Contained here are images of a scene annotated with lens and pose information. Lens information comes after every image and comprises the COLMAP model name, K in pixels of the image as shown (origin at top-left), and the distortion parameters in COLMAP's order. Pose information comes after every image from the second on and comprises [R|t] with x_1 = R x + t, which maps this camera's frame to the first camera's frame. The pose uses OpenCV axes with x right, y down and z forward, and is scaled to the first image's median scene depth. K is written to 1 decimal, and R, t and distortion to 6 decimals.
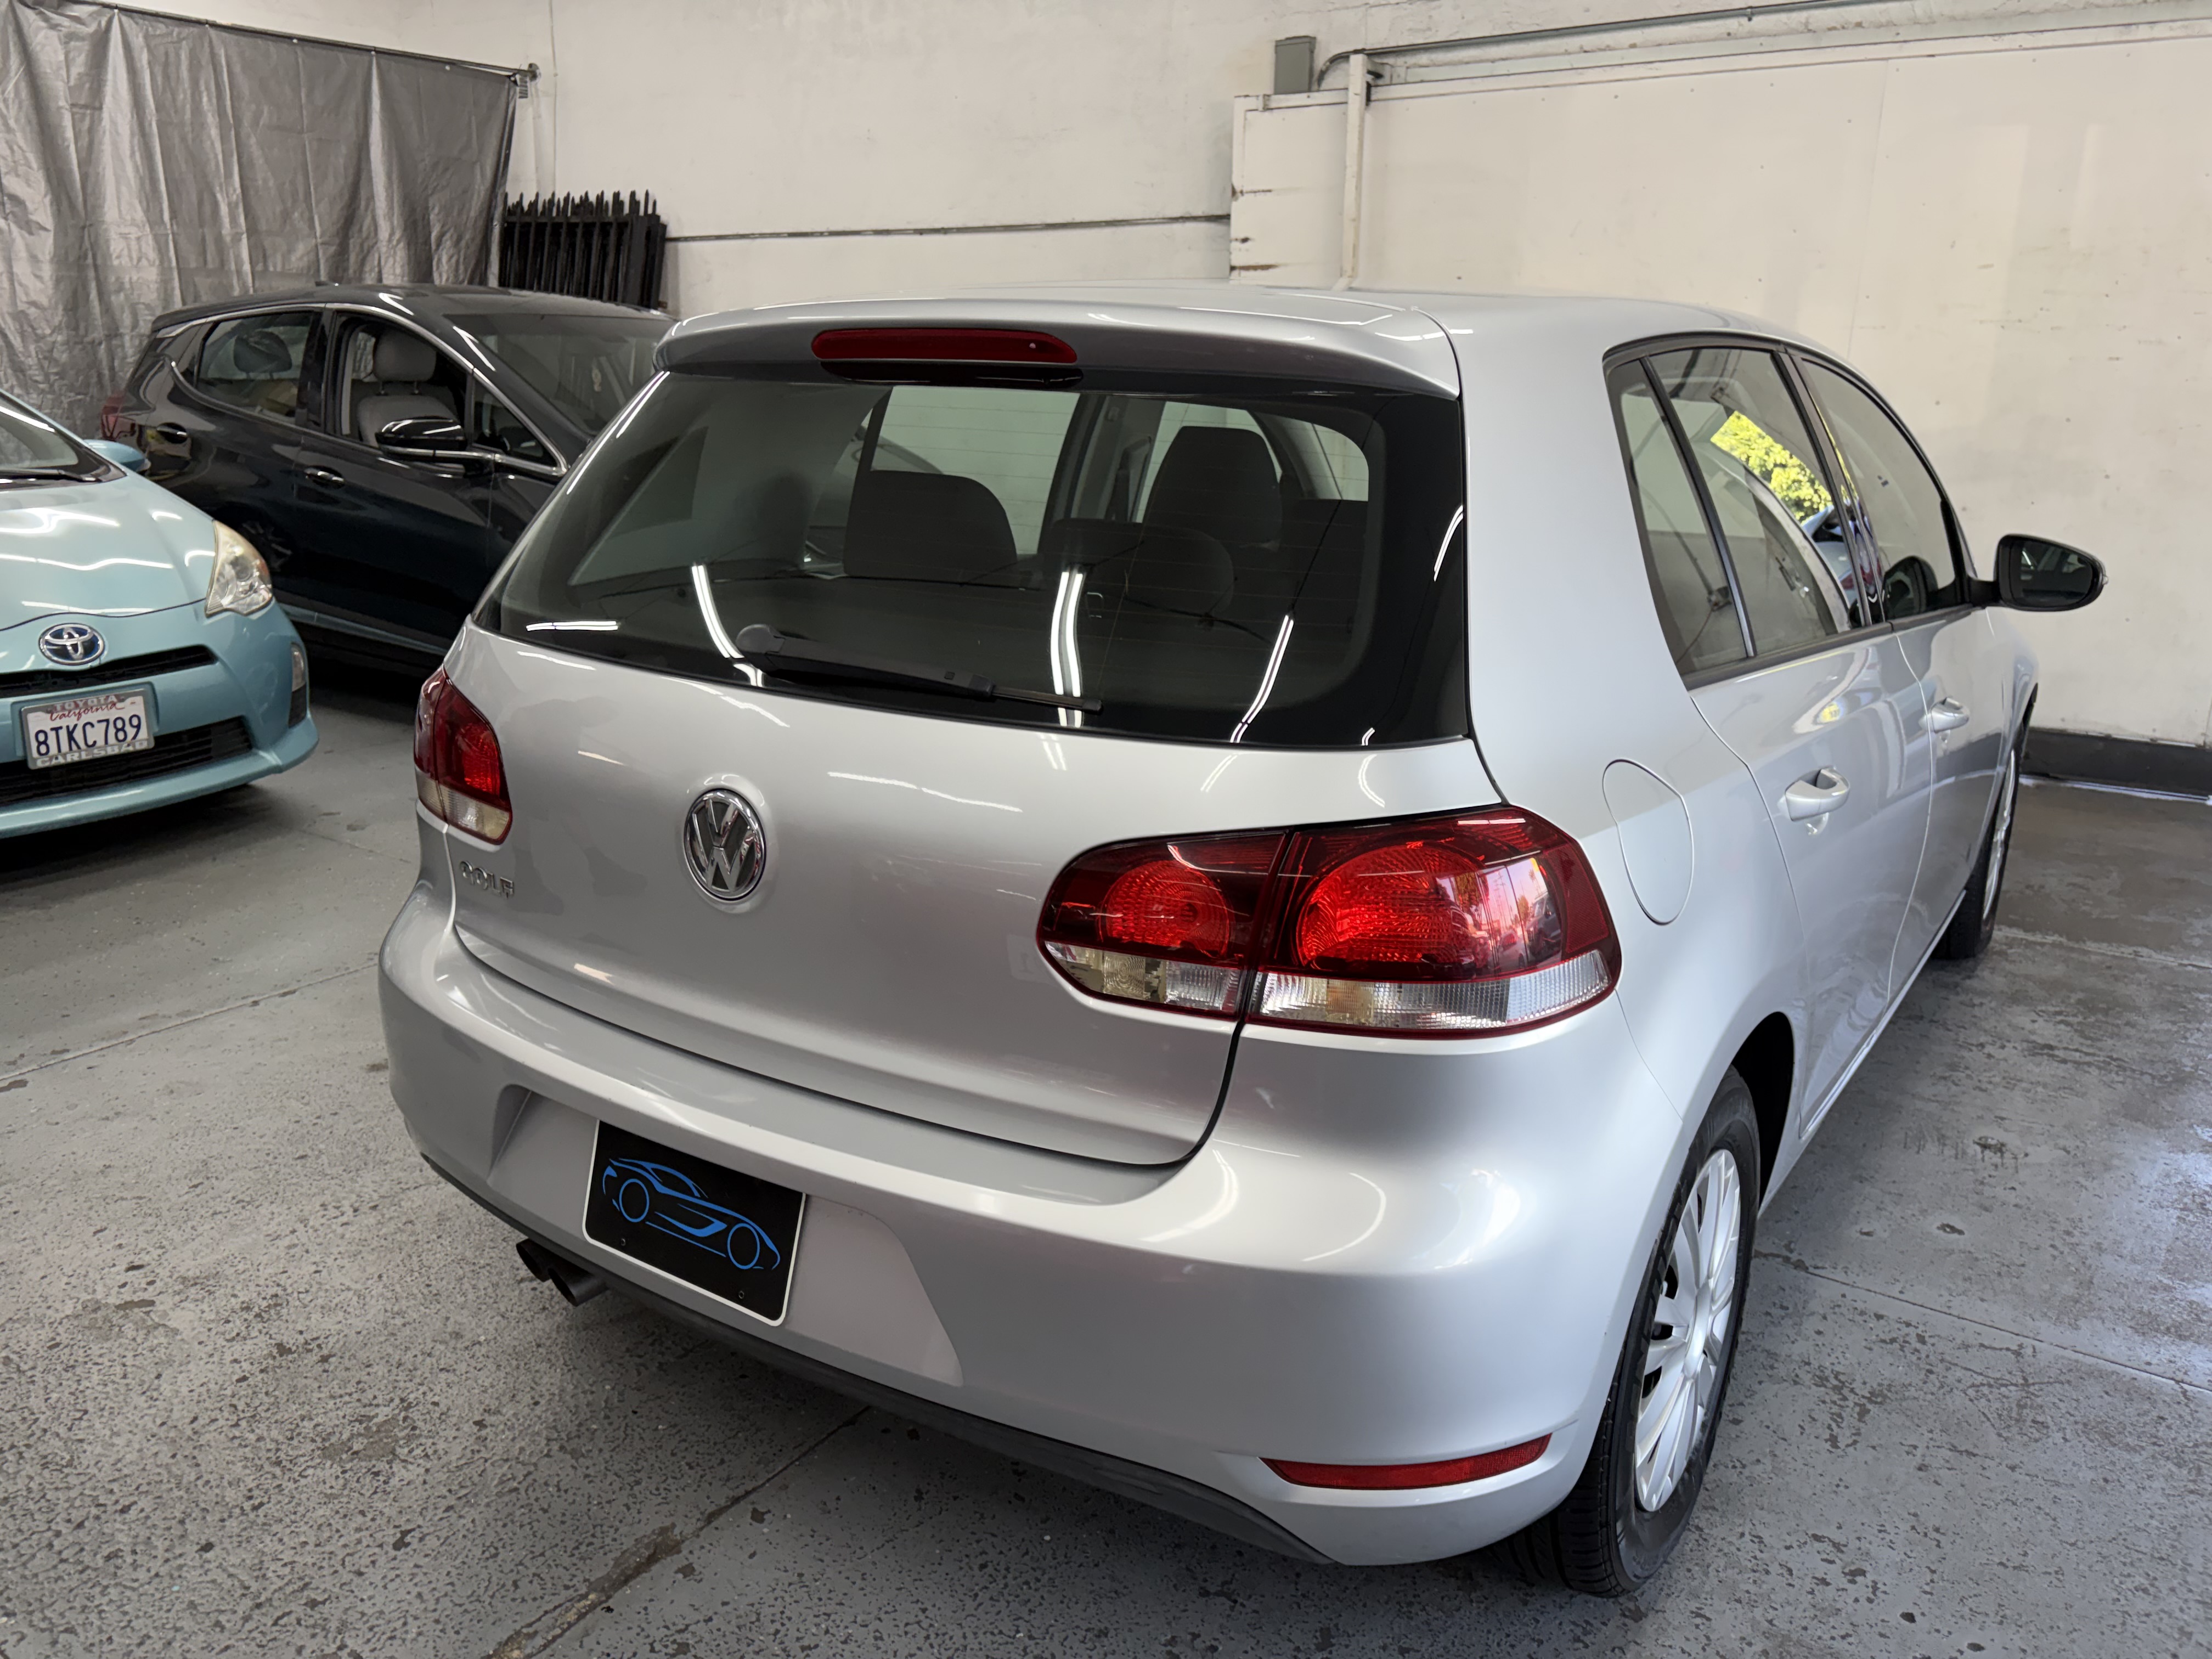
lens RADIAL K [[1699.8, 0, 1097.5], [0, 1699.8, 837.8], [0, 0, 1]] dist [0.022820, -0.009331]
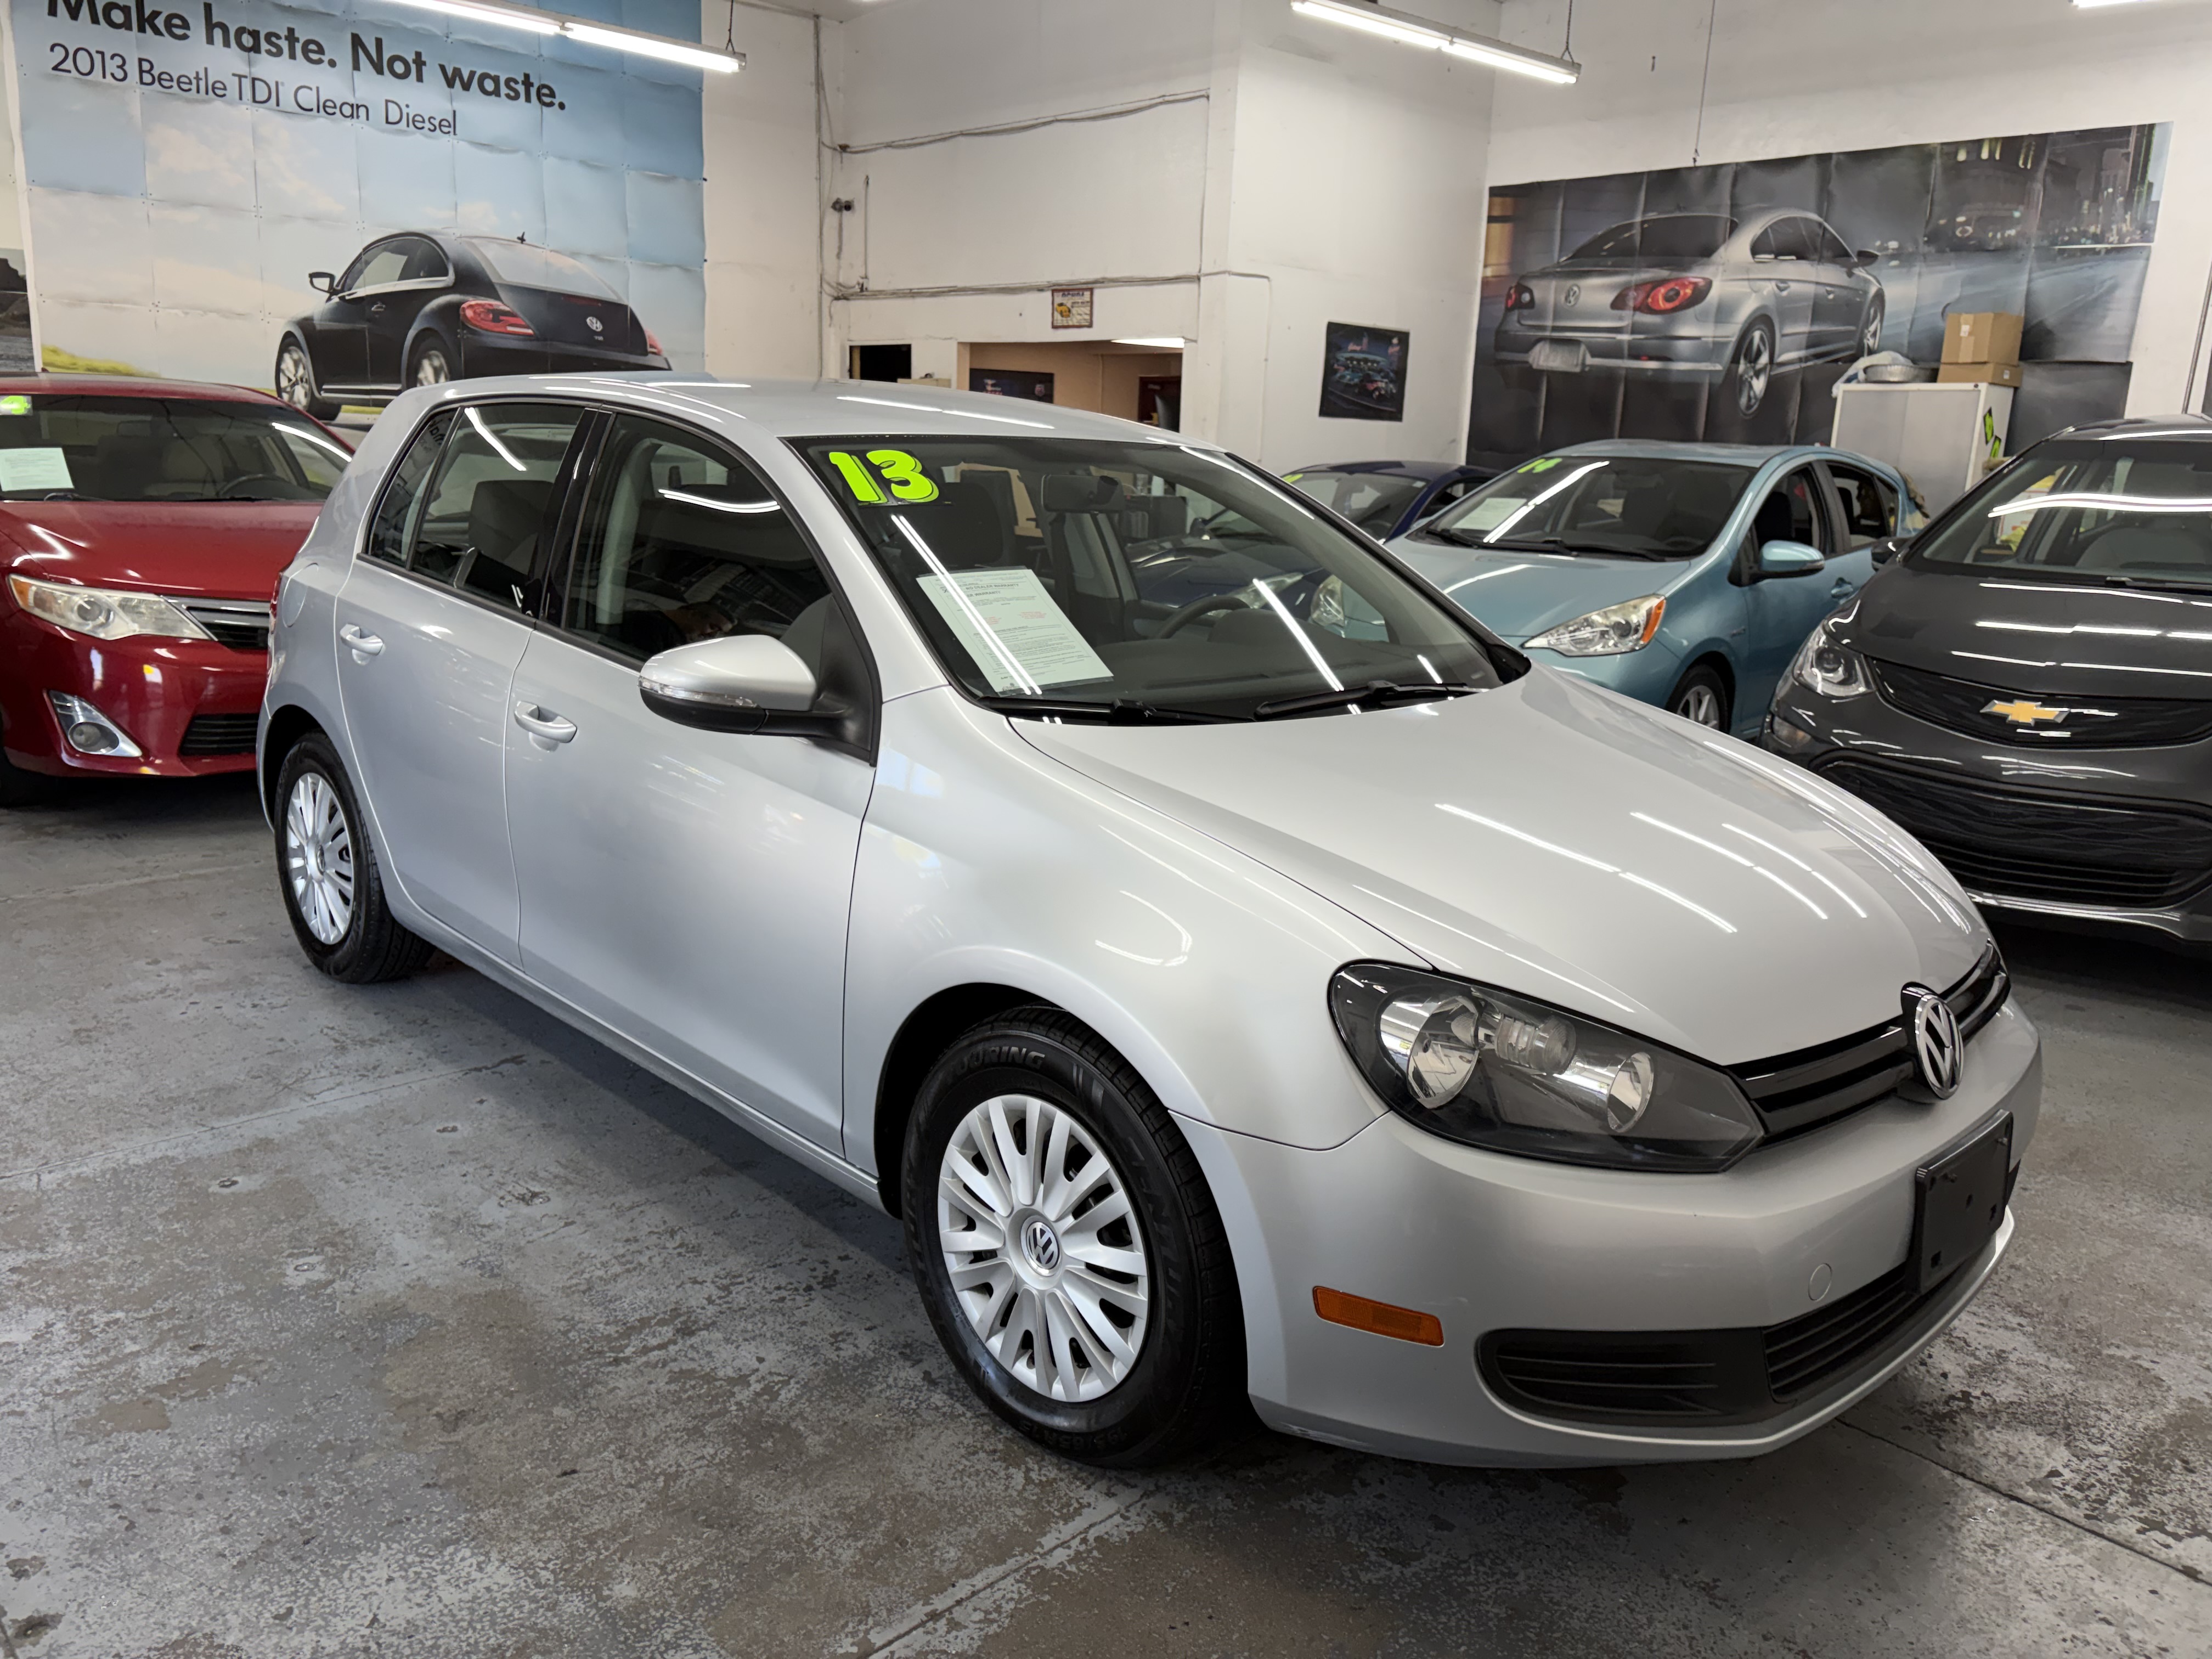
lens RADIAL K [[1705.5, 0, 1106.0], [0, 1705.5, 829.5], [0, 0, 1]] dist [-0.001157, 0.044851]
pose [[-0.211269, 0.202085, -0.956309, 0.539773], [-0.307152, 0.915103, 0.261234, -0.149118], [0.927913, 0.348923, -0.131262, 0.543689]]
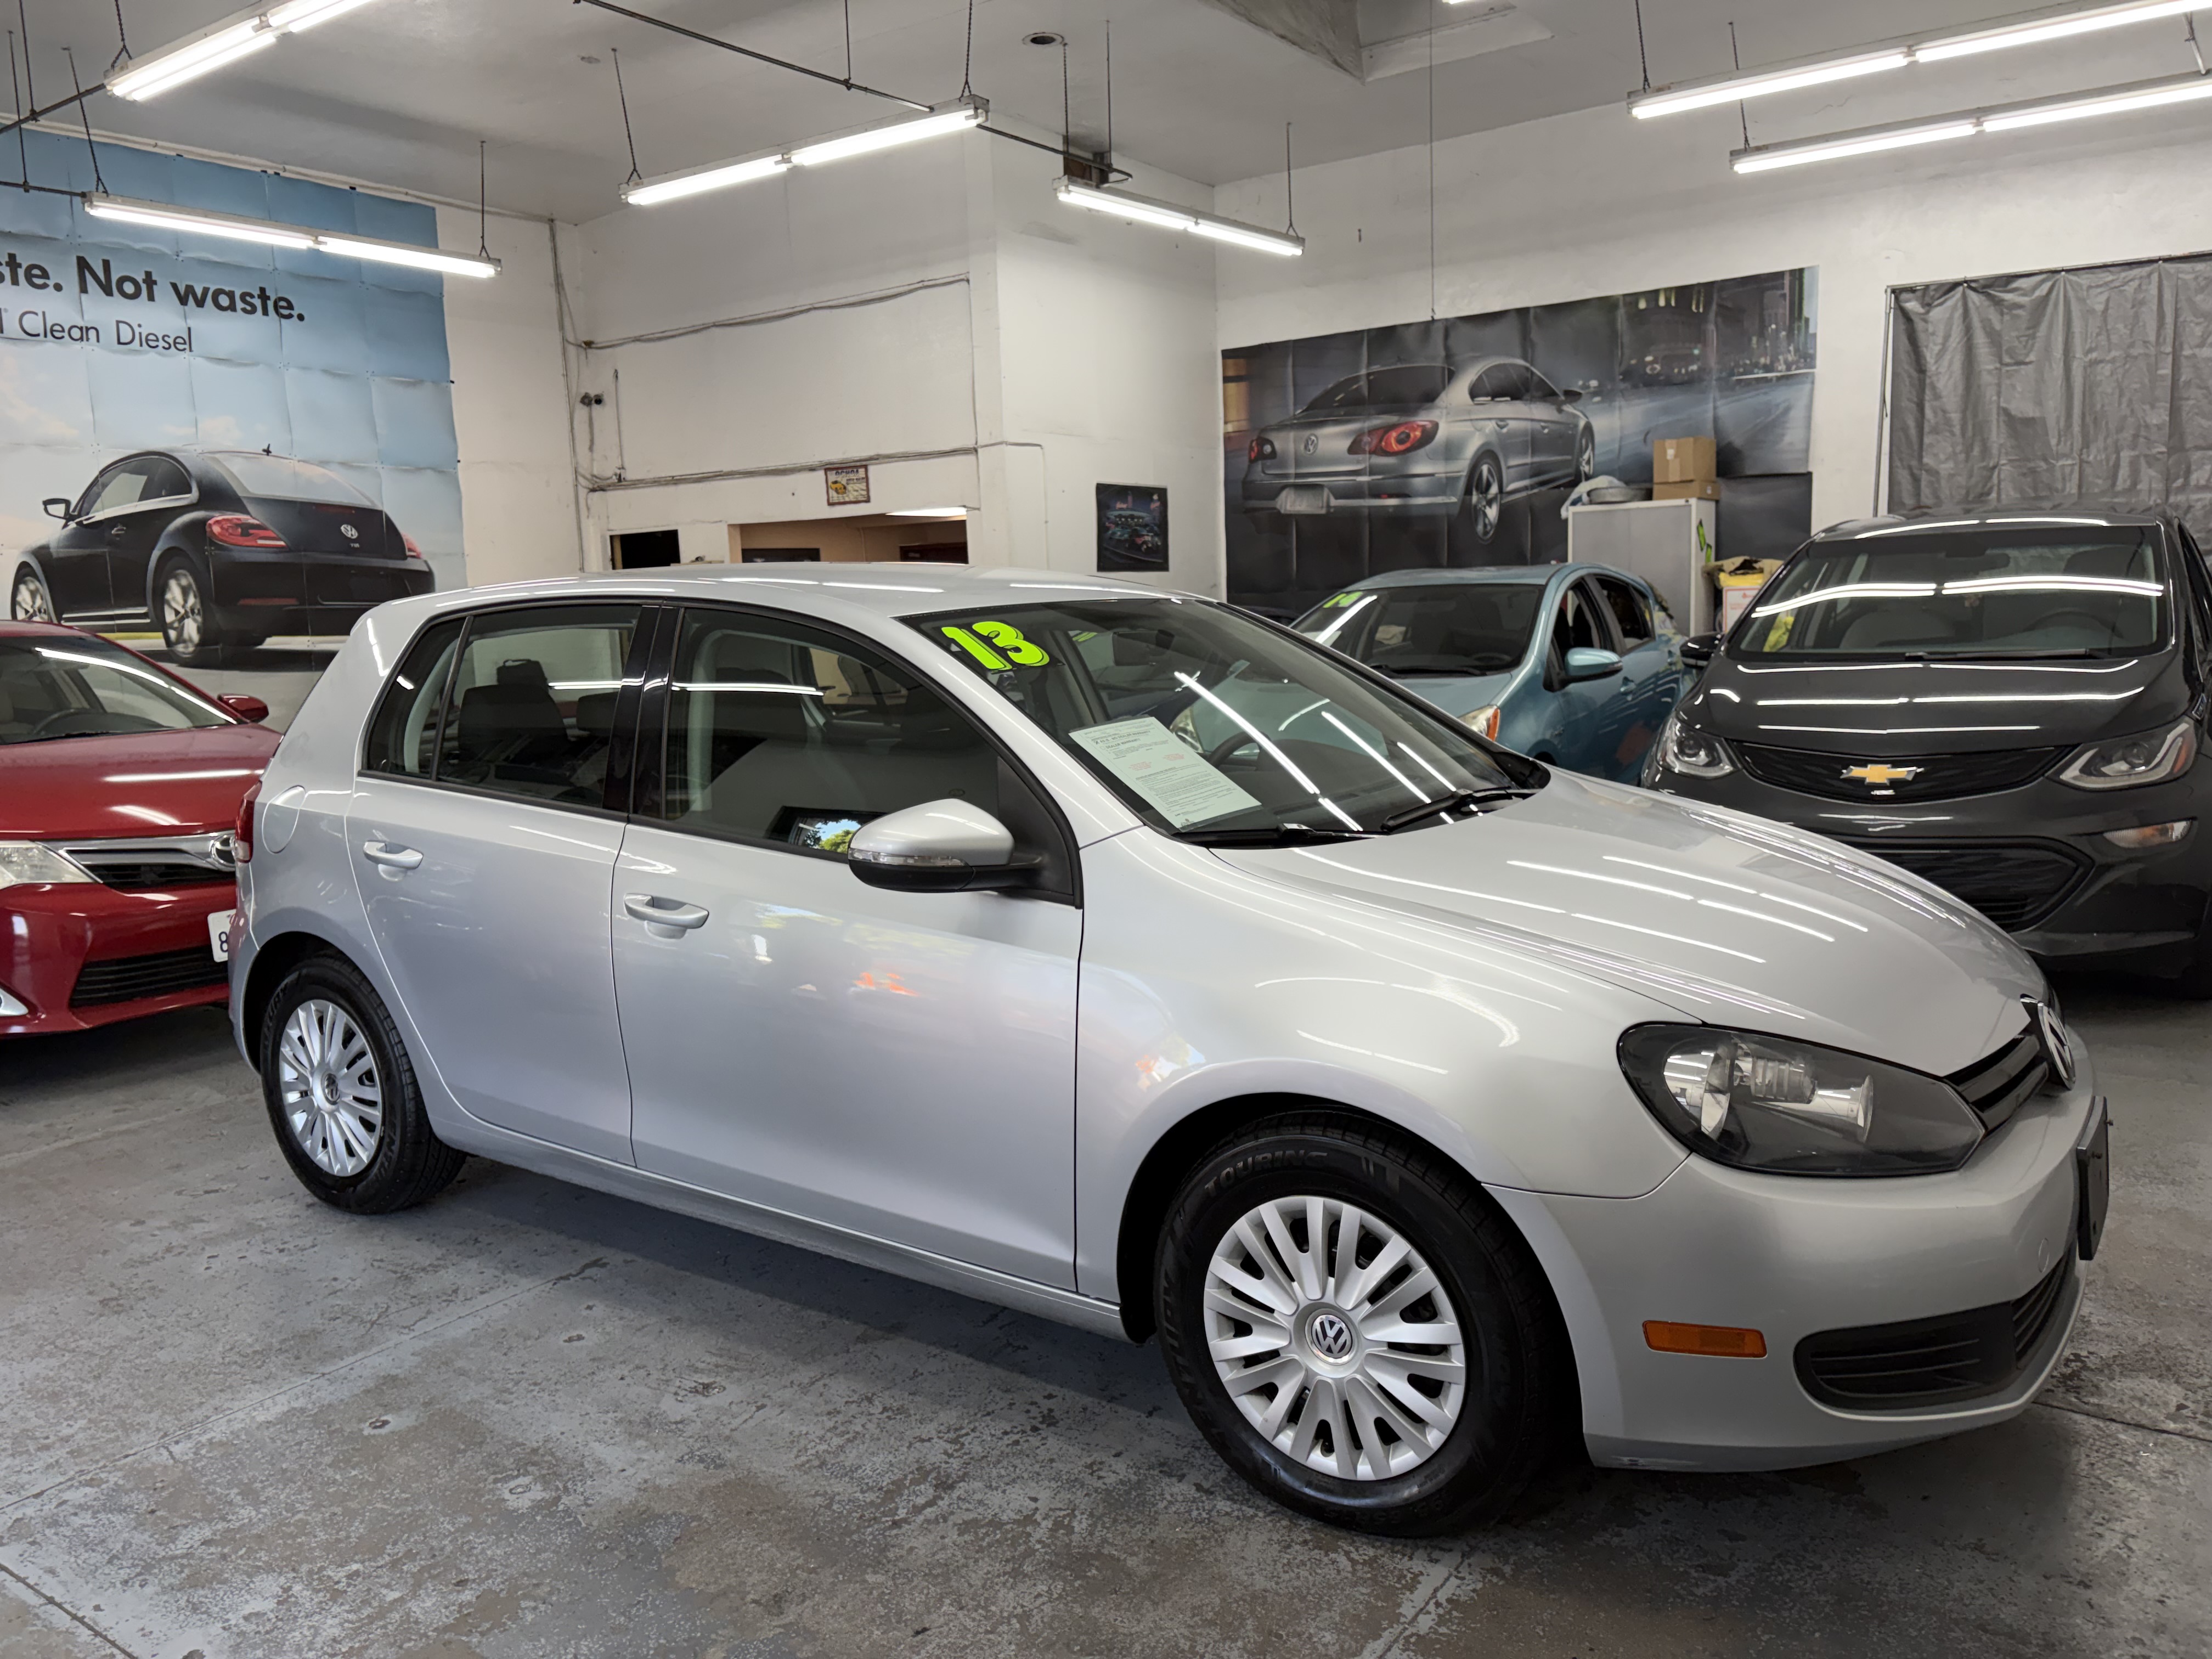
lens RADIAL K [[1699.8, 0, 1097.5], [0, 1699.8, 837.8], [0, 0, 1]] dist [0.022820, -0.009331]
pose [[-0.028082, 0.131311, -0.990943, 0.575565], [-0.238806, 0.961748, 0.134210, -0.122737], [0.970661, 0.240412, 0.004350, 0.453726]]
